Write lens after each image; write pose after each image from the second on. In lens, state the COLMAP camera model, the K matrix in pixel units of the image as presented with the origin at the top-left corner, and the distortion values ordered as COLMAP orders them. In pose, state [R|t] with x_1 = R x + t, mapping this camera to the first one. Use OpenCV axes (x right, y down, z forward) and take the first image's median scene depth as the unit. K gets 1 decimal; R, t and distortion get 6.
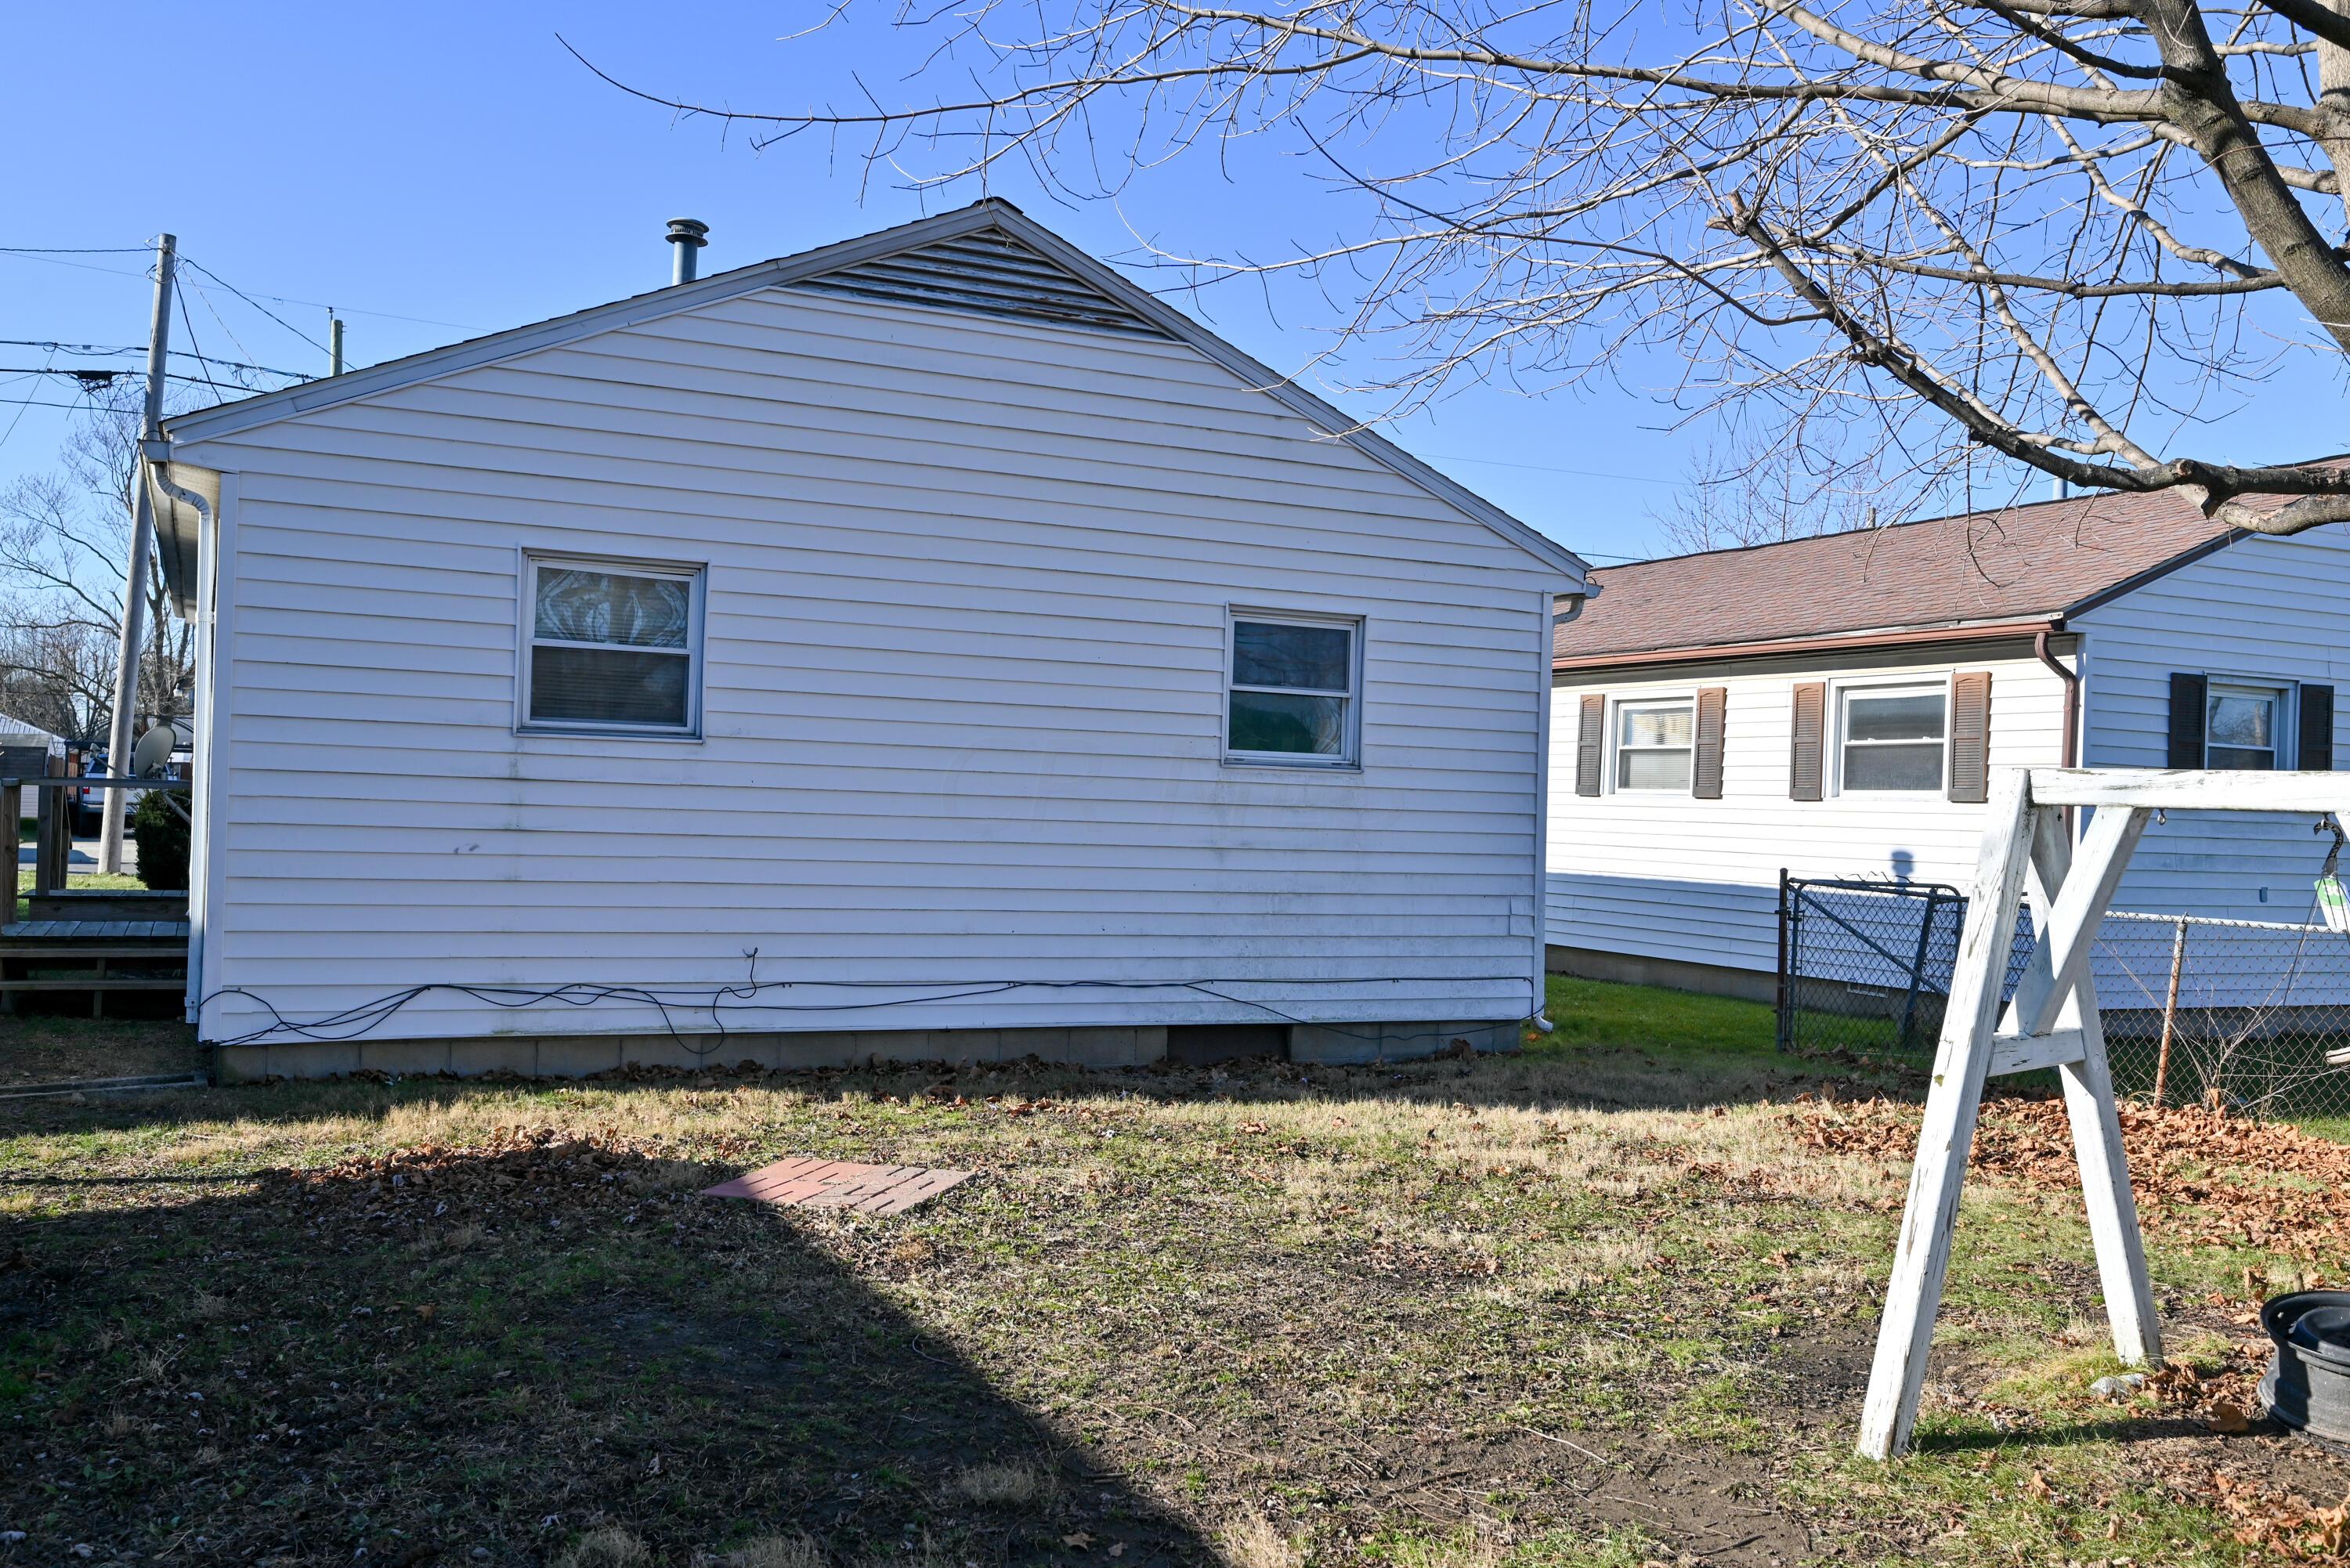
lens RADIAL K [[2041.0, 0, 1187.0], [0, 2041.0, 773.8], [0, 0, 1]] dist [-0.003140, 0.002897]
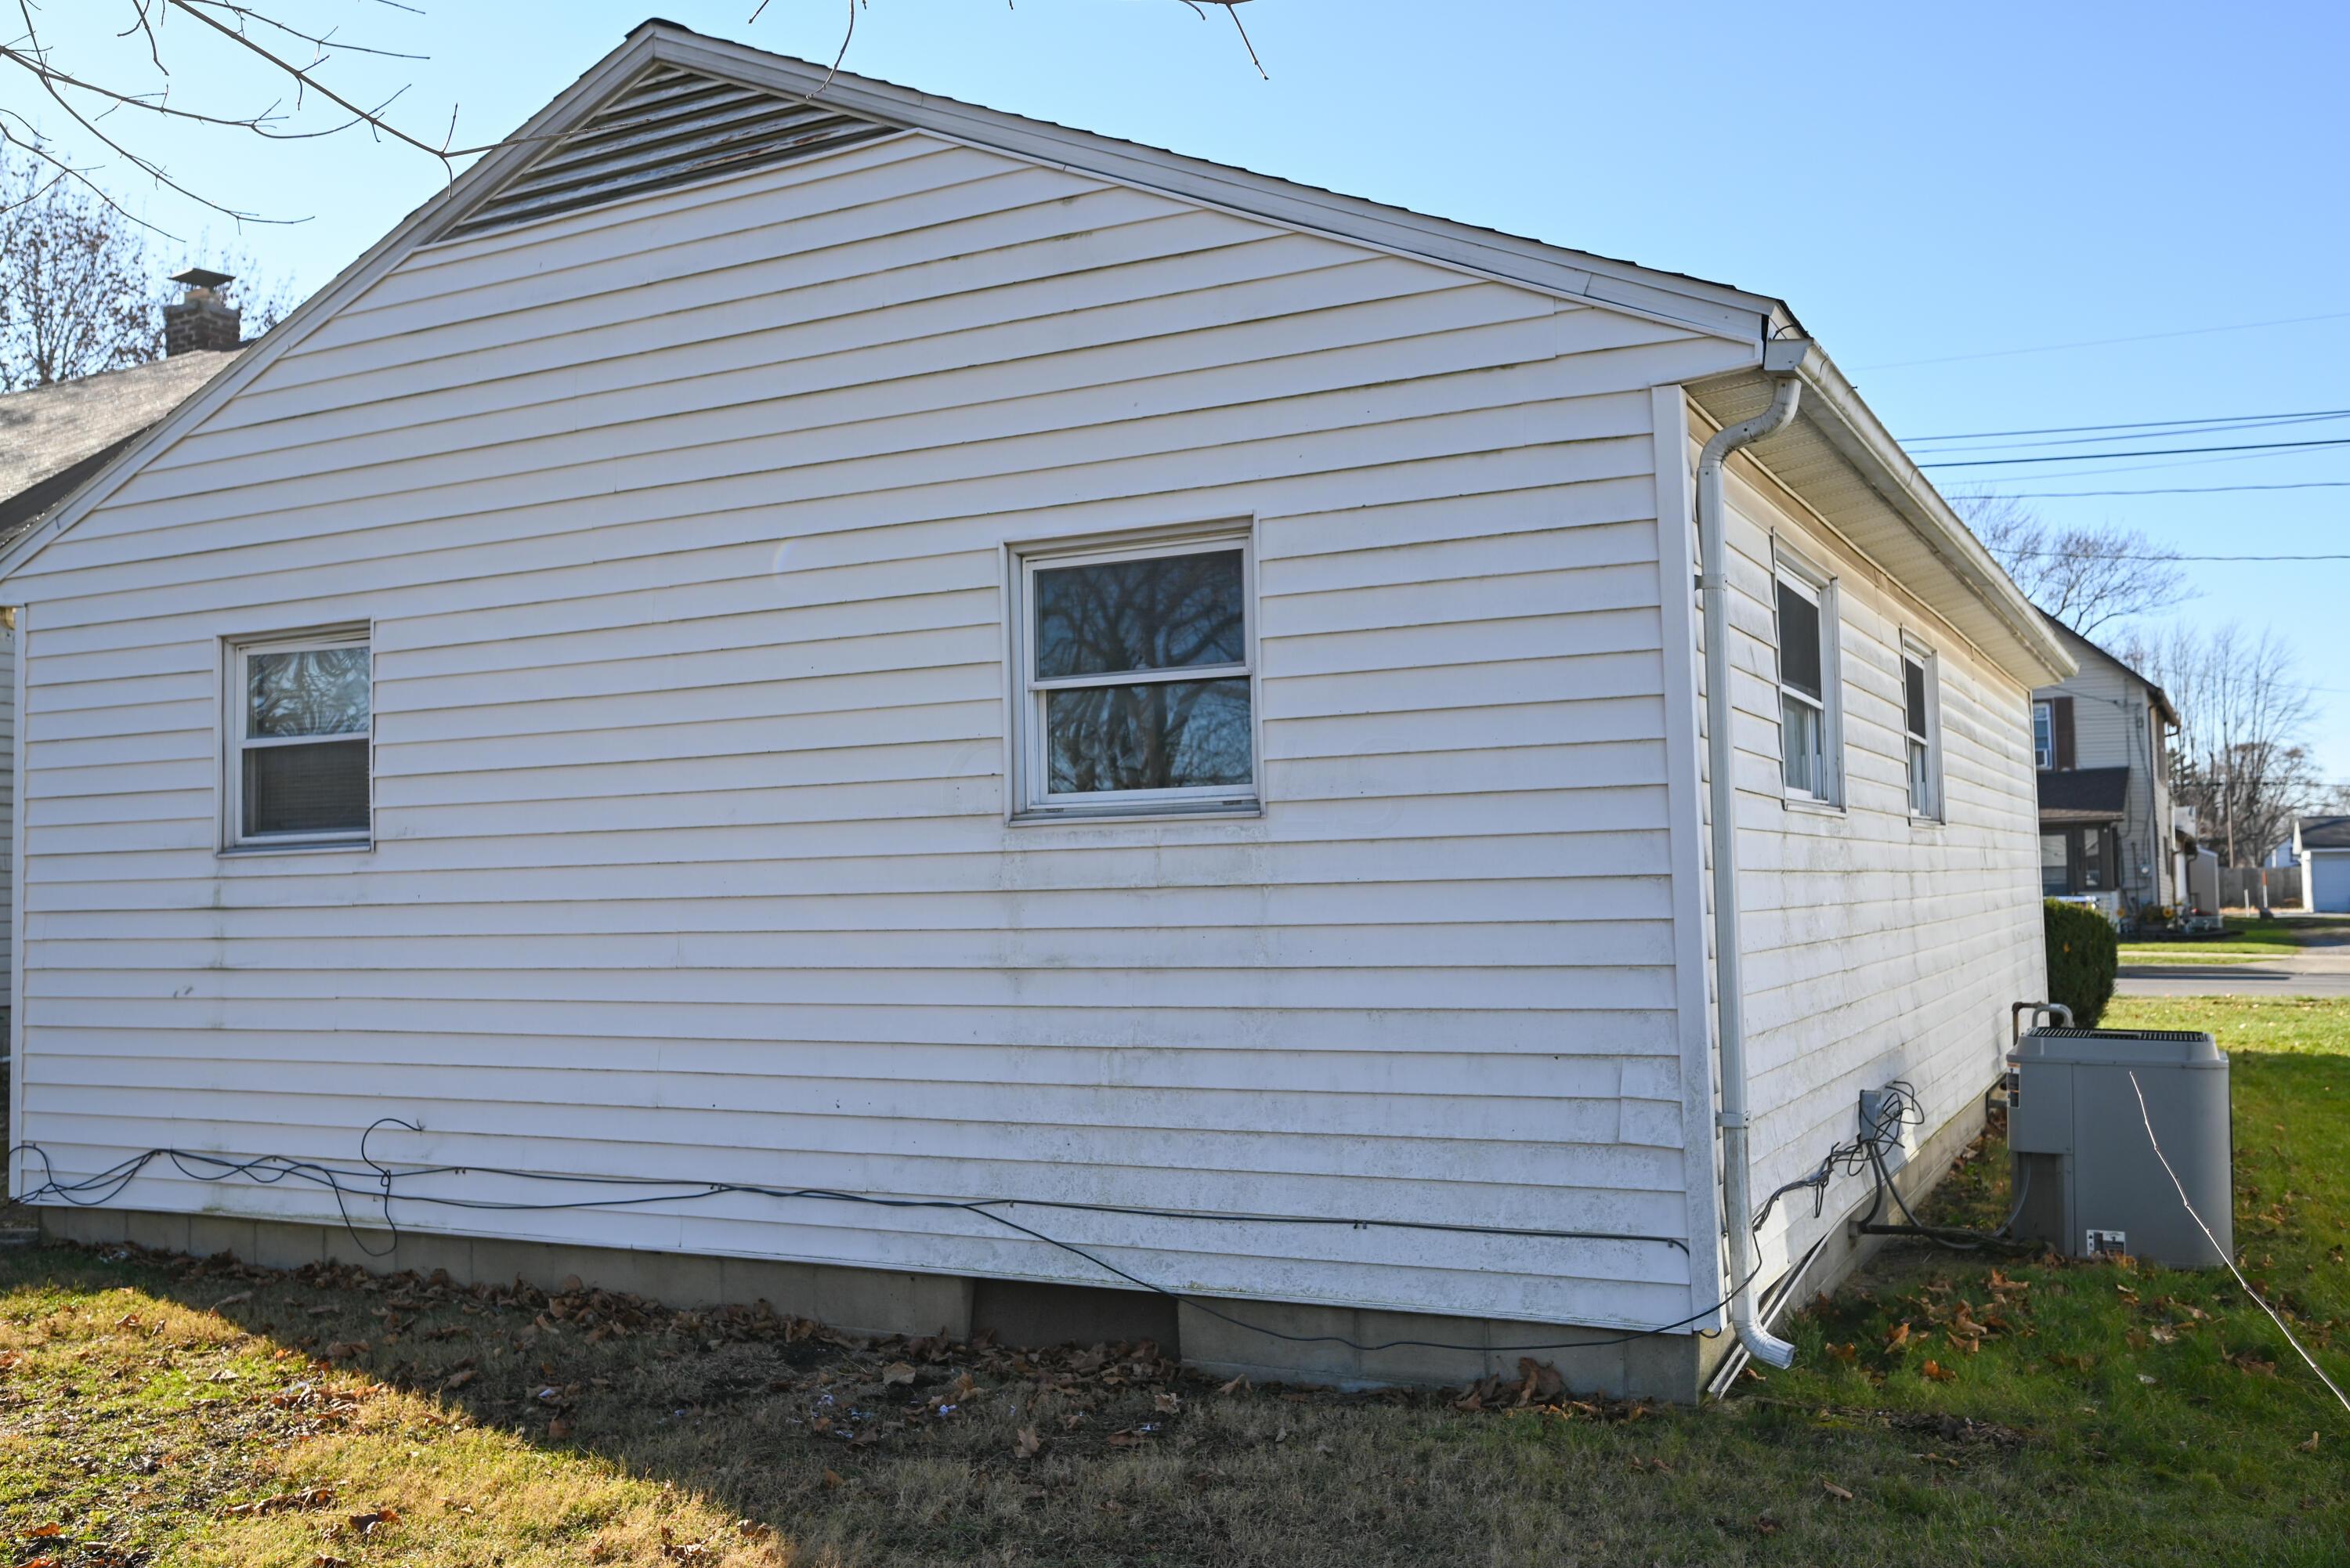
lens RADIAL K [[2041.0, 0, 1187.0], [0, 2041.0, 773.8], [0, 0, 1]] dist [-0.003140, 0.002897]
pose [[0.596773, -0.092250, -0.797090, 0.503701], [0.055742, 0.995736, -0.073506, 0.026874], [0.800472, -0.000565, 0.599370, 0.694498]]
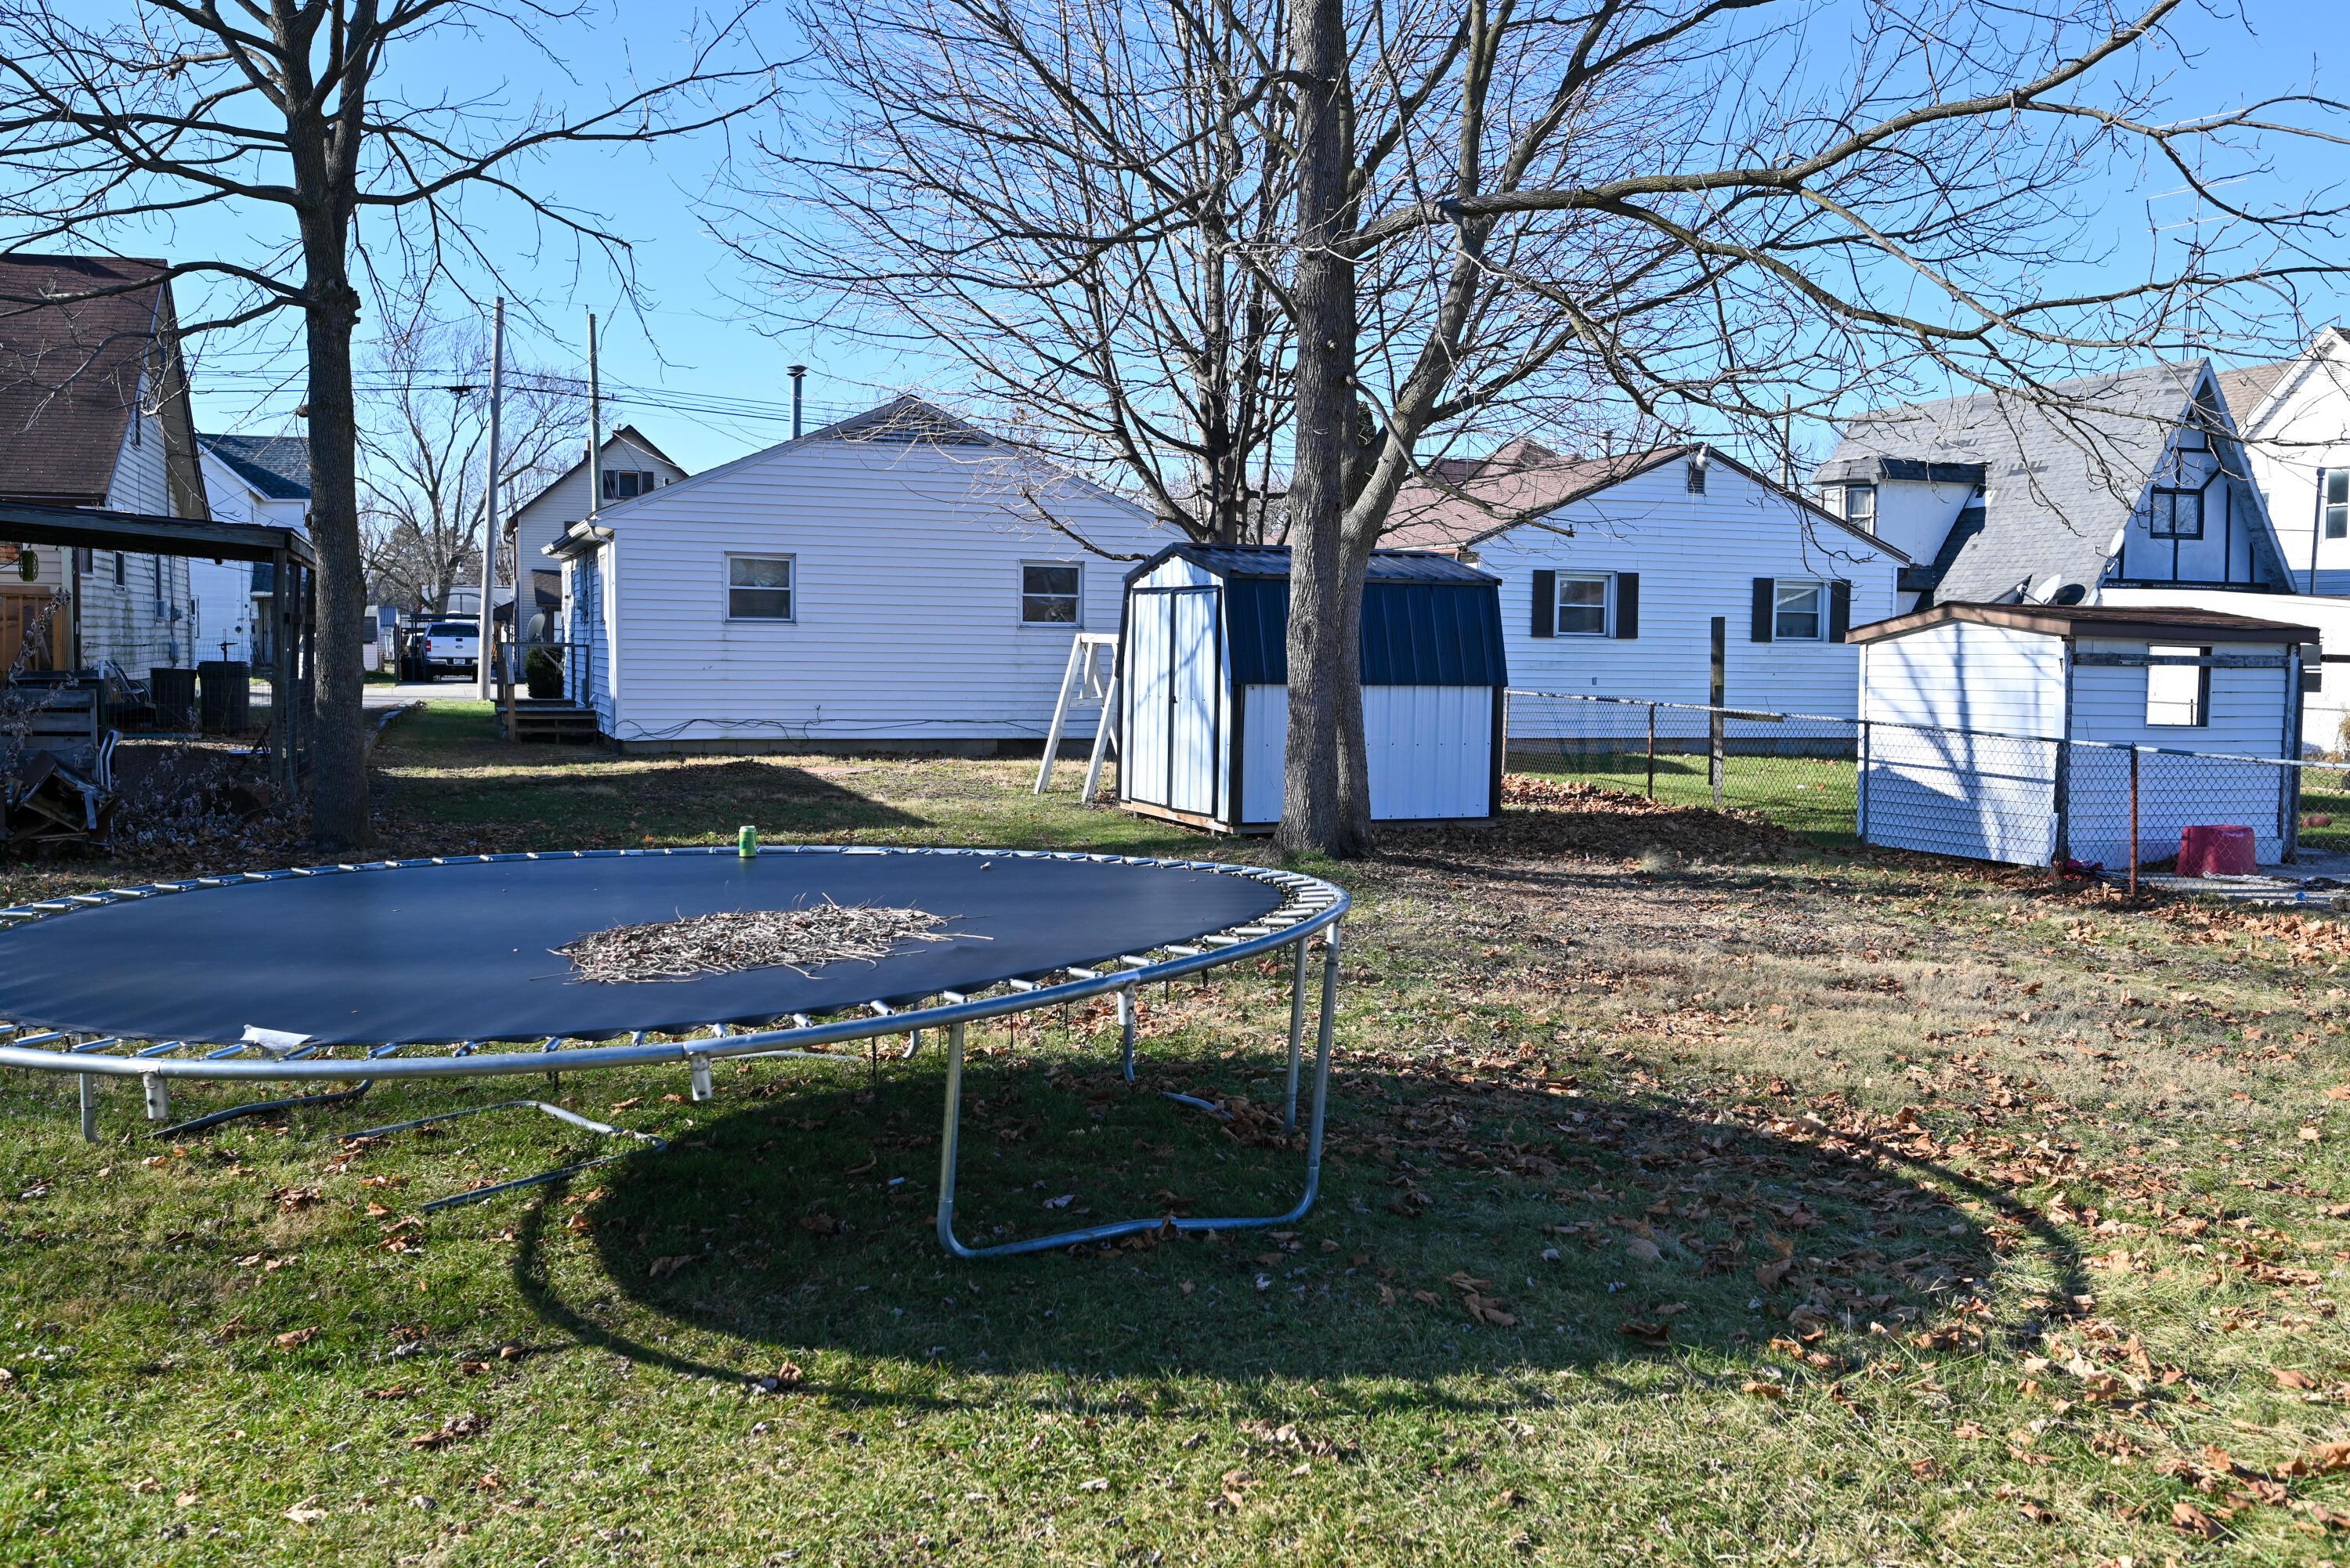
lens RADIAL K [[2041.0, 0, 1187.0], [0, 2041.0, 773.8], [0, 0, 1]] dist [-0.003140, 0.002897]
pose [[0.995144, -0.012611, -0.097618, 0.436334], [0.020149, 0.996856, 0.076630, -0.013629], [0.096345, -0.078225, 0.992269, -1.318987]]
